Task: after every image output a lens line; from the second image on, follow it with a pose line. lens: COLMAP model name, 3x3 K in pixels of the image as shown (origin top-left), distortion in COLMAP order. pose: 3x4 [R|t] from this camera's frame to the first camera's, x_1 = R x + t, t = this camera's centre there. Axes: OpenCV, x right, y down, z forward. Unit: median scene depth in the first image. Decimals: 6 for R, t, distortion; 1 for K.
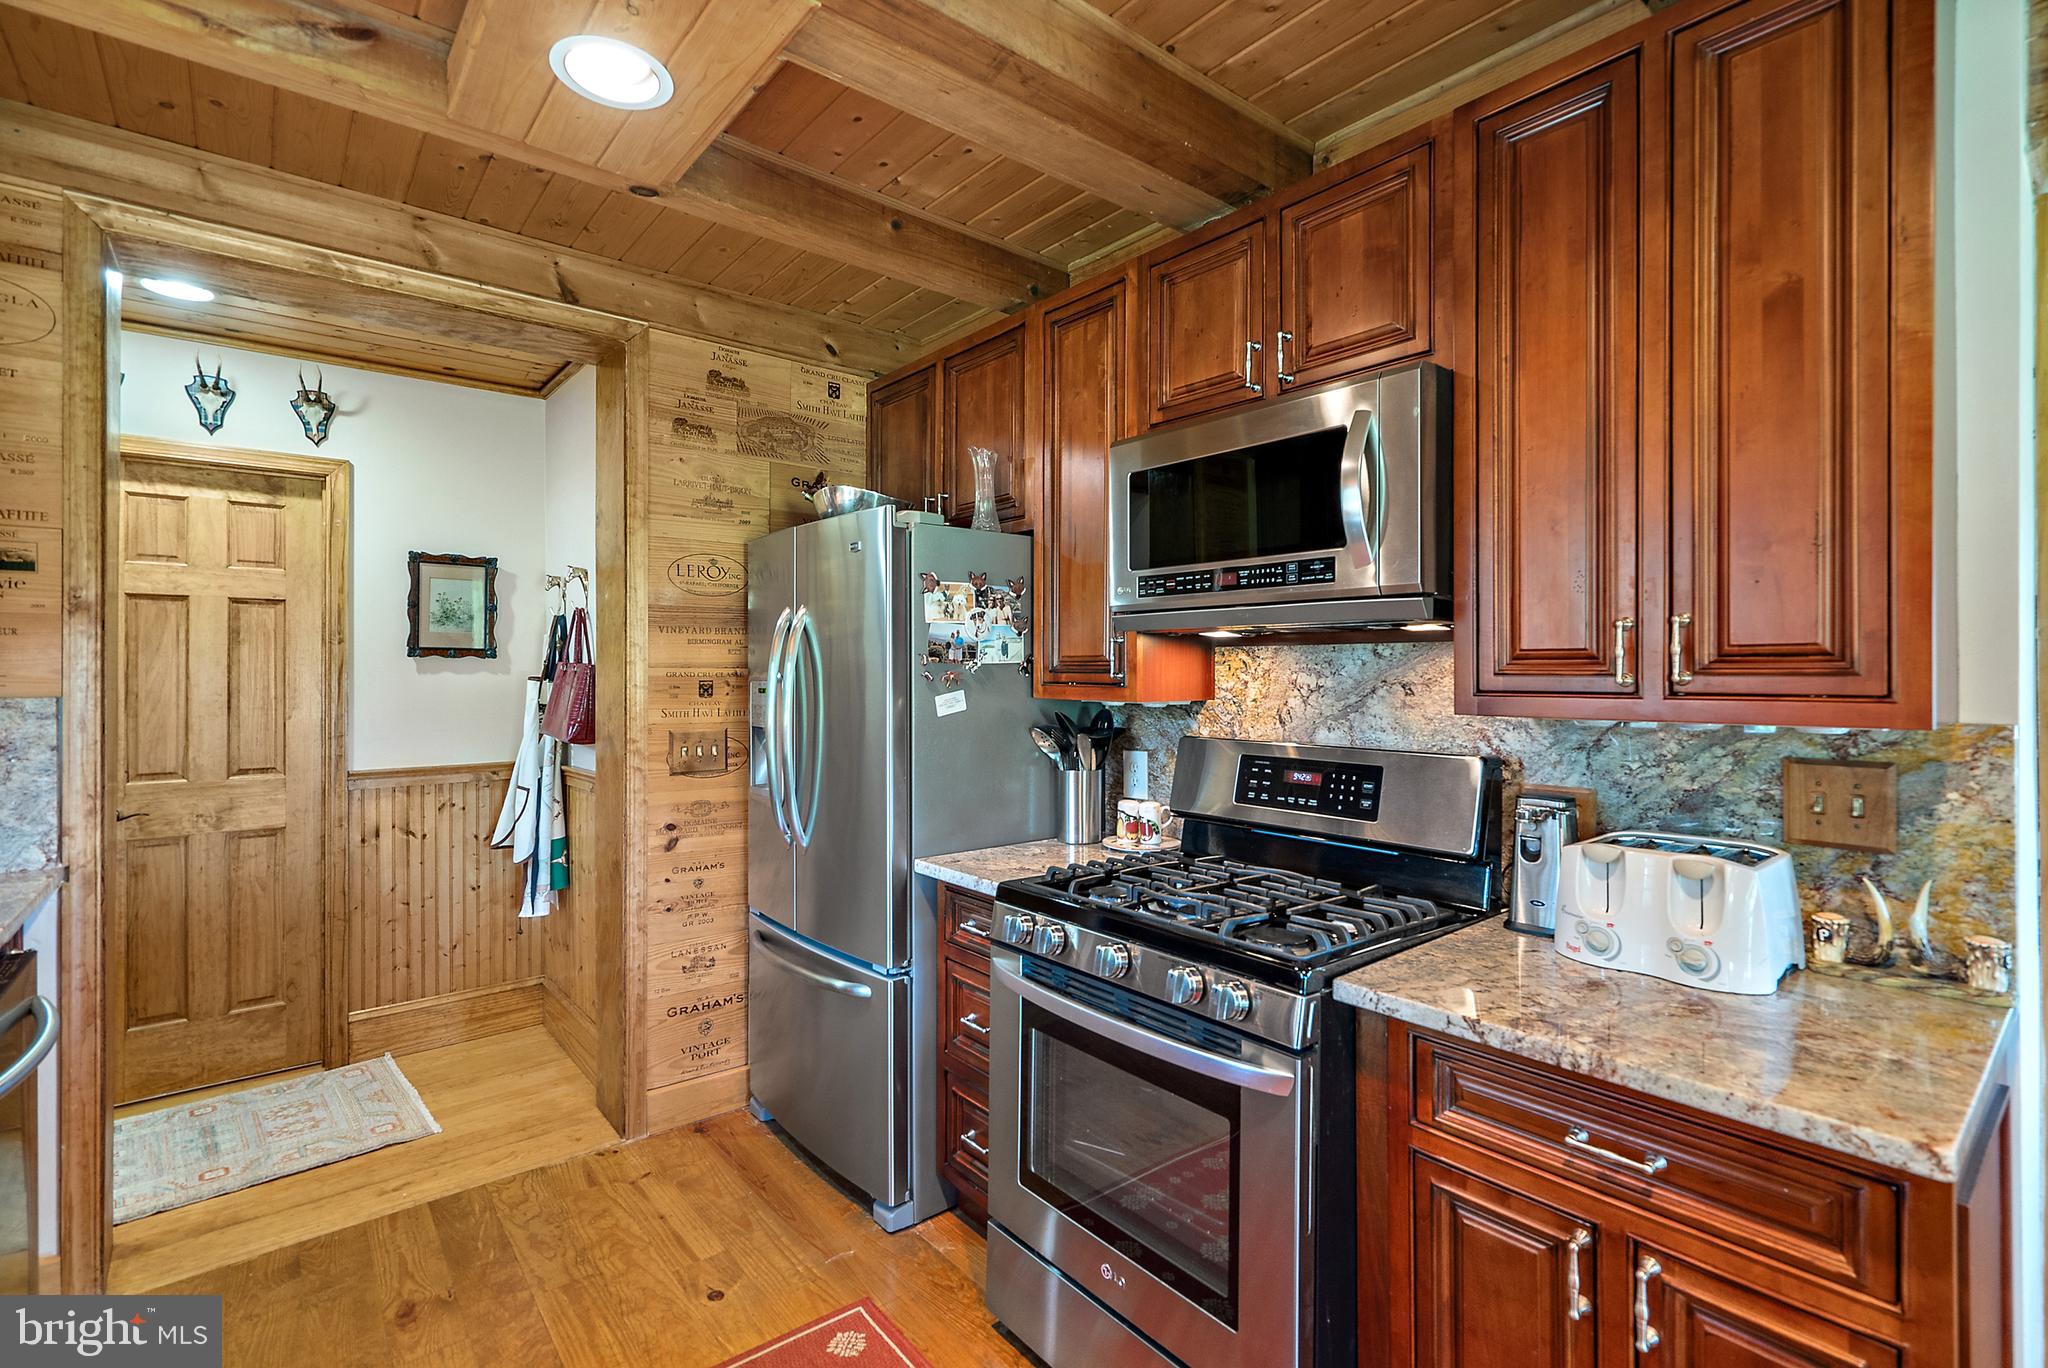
lens RADIAL K [[938.5, 0, 988.9], [0, 938.5, 669.8], [0, 0, 1]] dist [-0.003806, -0.001429]
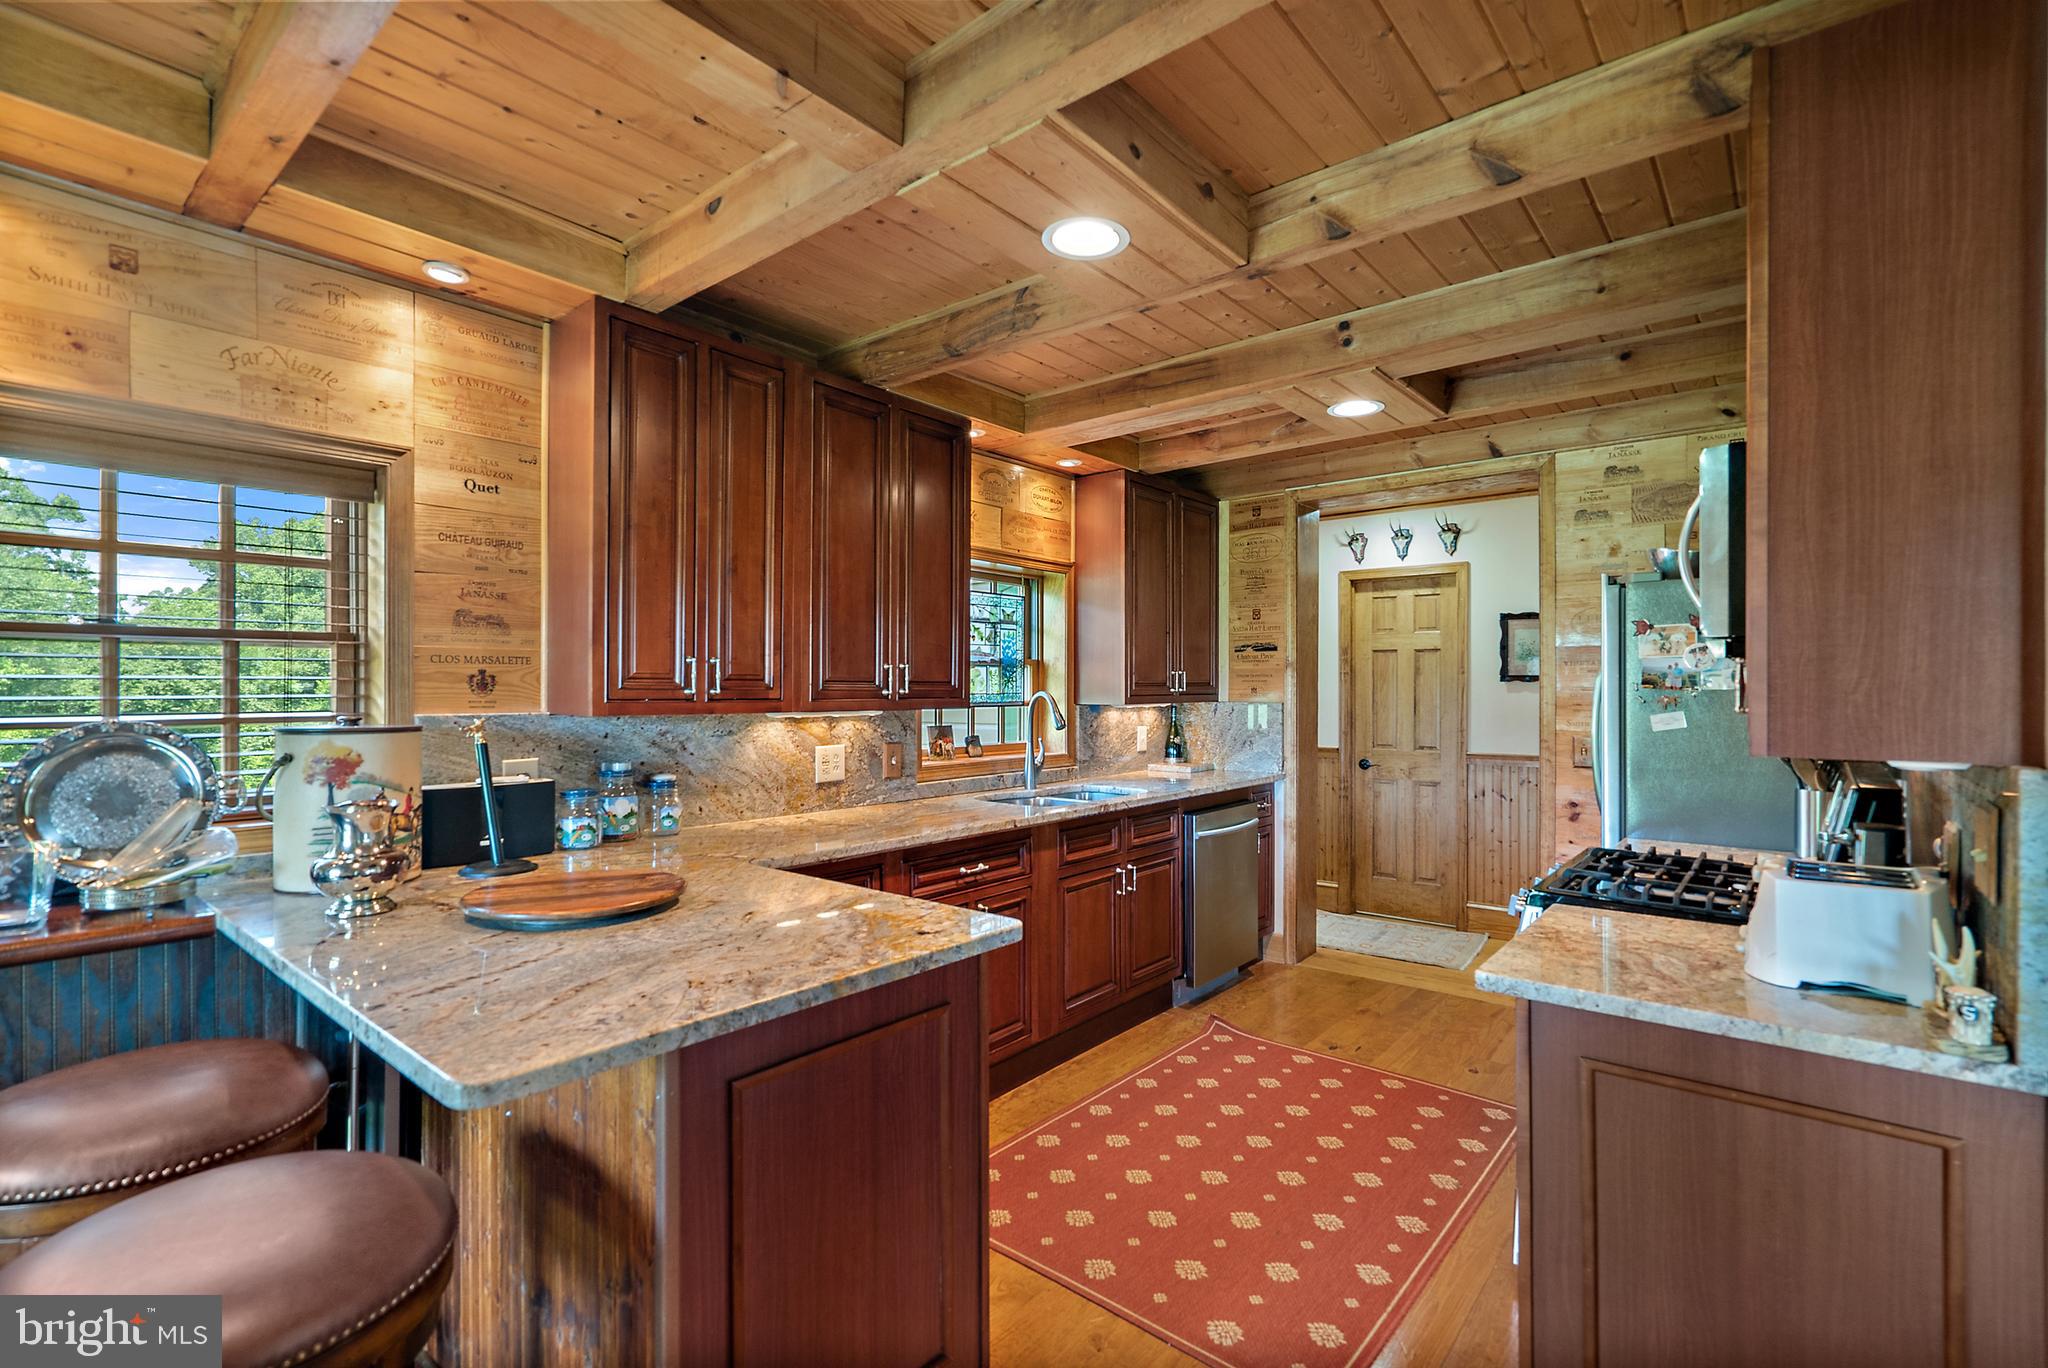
lens RADIAL K [[938.5, 0, 1042.2], [0, 938.5, 687.7], [0, 0, 1]] dist [-0.003806, -0.001429]
pose [[0.205579, 0.002147, -0.978638, 0.785371], [0.003769, 0.999988, 0.002985, -0.012351], [0.978633, -0.004302, 0.205569, -0.059190]]
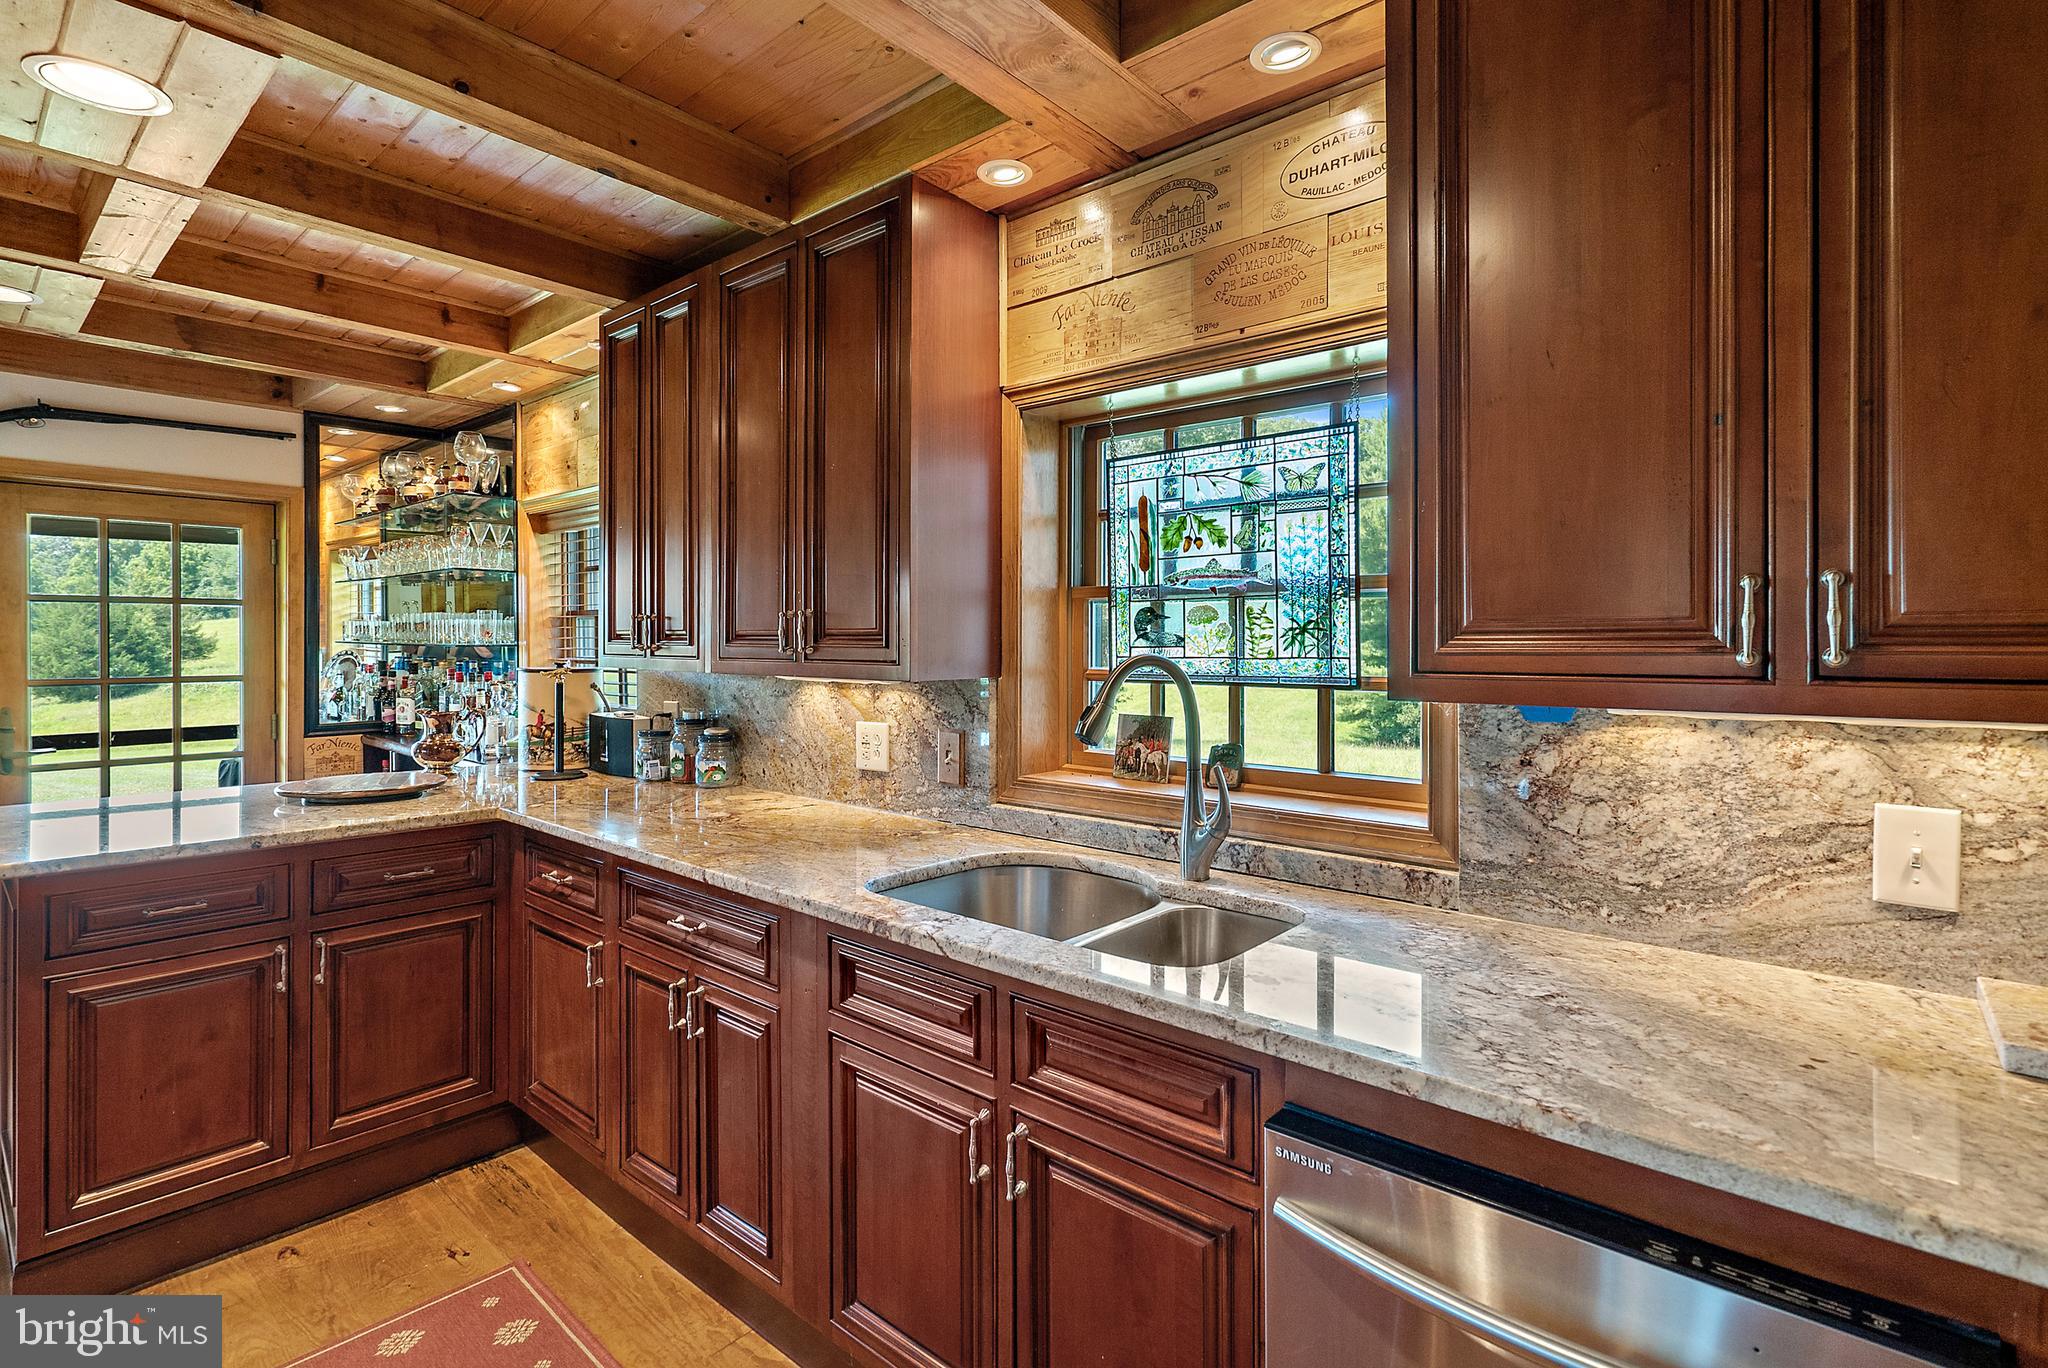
lens RADIAL K [[938.5, 0, 992.2], [0, 938.5, 647.9], [0, 0, 1]] dist [-0.003806, -0.001429]
pose [[-0.984438, 0.001925, -0.175721, -0.265486], [0.001693, 0.999997, 0.001470, -0.008281], [0.175723, 0.001150, -0.984439, 0.723095]]
